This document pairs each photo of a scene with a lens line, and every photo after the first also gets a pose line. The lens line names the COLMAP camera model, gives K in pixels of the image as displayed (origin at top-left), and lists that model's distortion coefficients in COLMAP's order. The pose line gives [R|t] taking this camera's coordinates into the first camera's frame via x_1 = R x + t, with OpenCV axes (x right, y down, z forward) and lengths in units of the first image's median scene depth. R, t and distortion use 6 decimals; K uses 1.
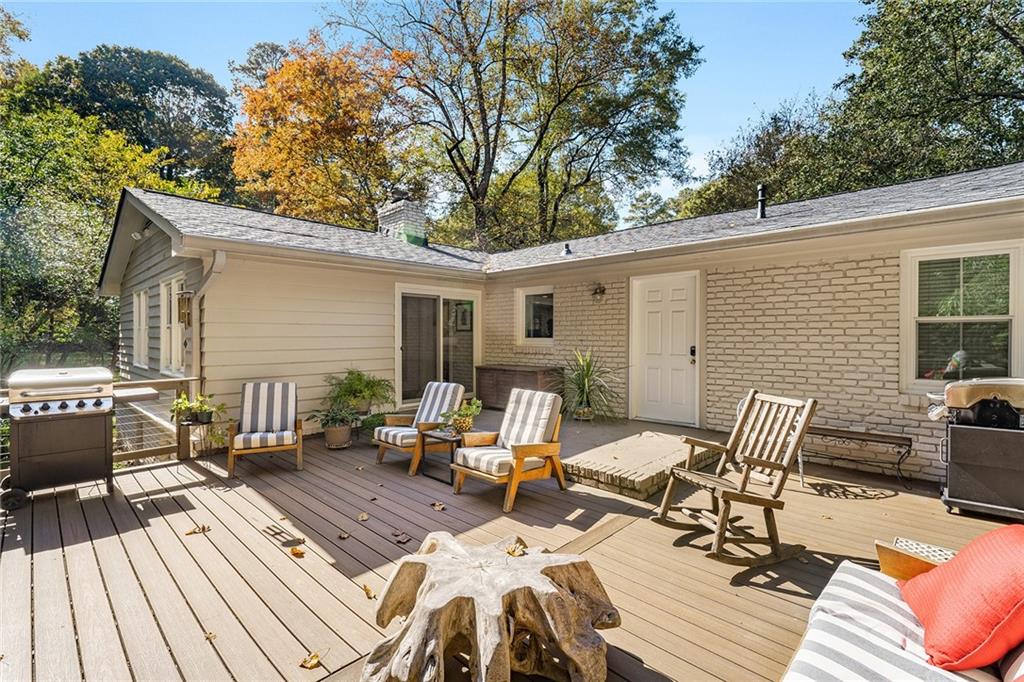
lens RADIAL K [[462.2, 0, 512.2], [0, 462.2, 335.4], [0, 0, 1]] dist [-0.012964, -0.000090]
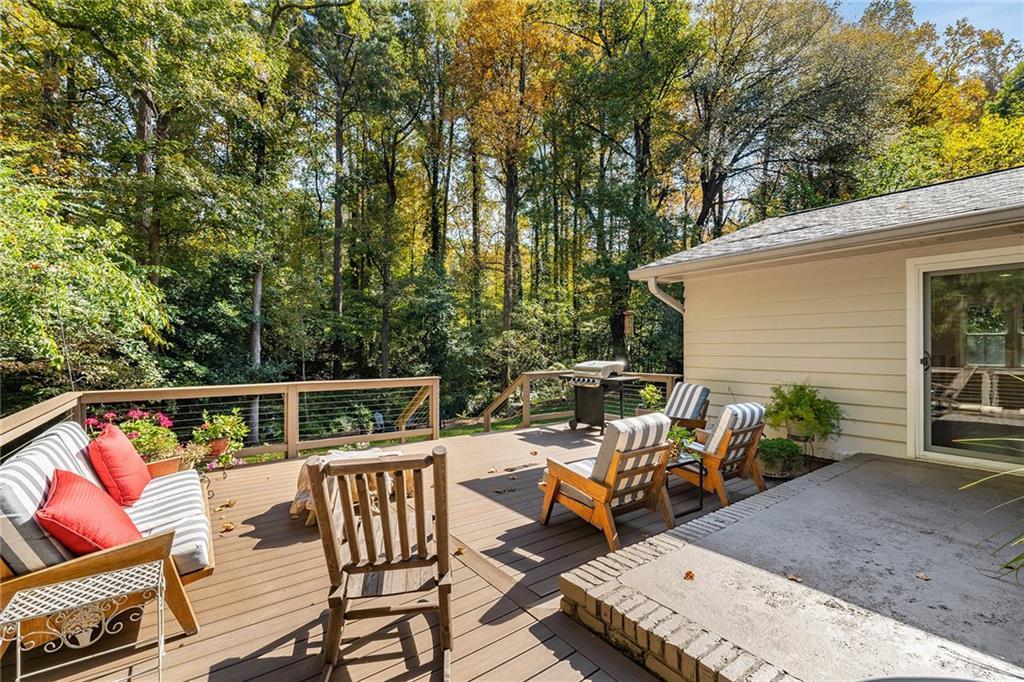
lens RADIAL K [[462.2, 0, 505.9], [0, 462.2, 345.0], [0, 0, 1]] dist [-0.012964, -0.000090]
pose [[-0.208771, 0.001115, -0.977964, 0.621053], [0.005113, 0.999987, 0.000048, 0.003907], [0.977951, -0.004991, -0.208774, 0.732593]]
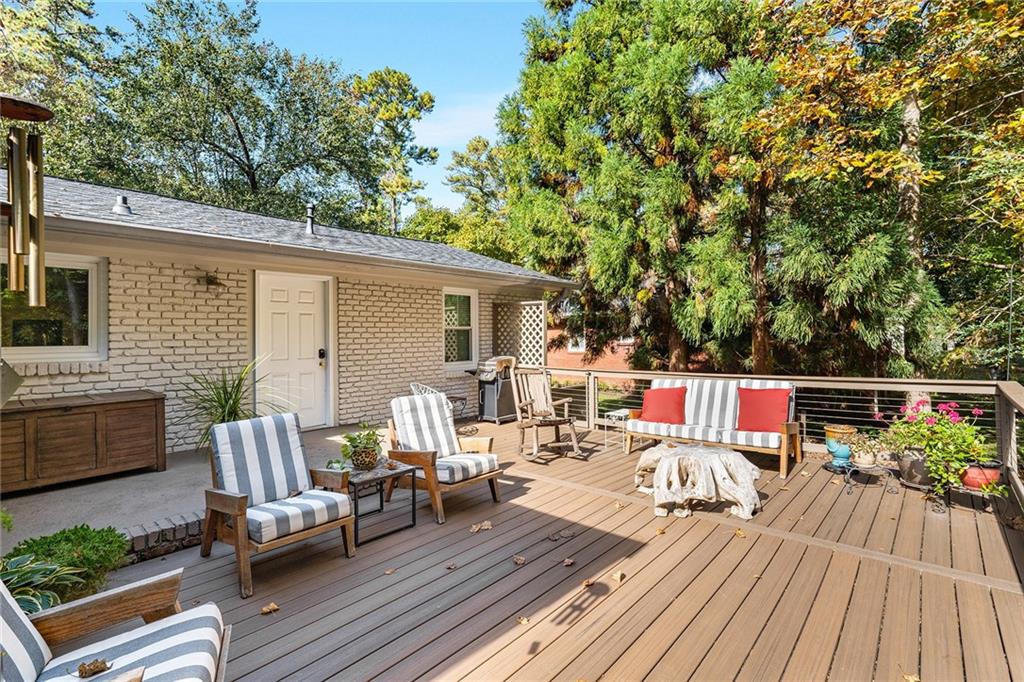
lens RADIAL K [[462.2, 0, 519.0], [0, 462.2, 341.0], [0, 0, 1]] dist [-0.012964, -0.000090]
pose [[-0.028102, -0.007404, 0.999578, -0.703590], [0.012716, 0.999889, 0.007764, 0.003925], [-0.999524, 0.012929, -0.028005, 0.636439]]
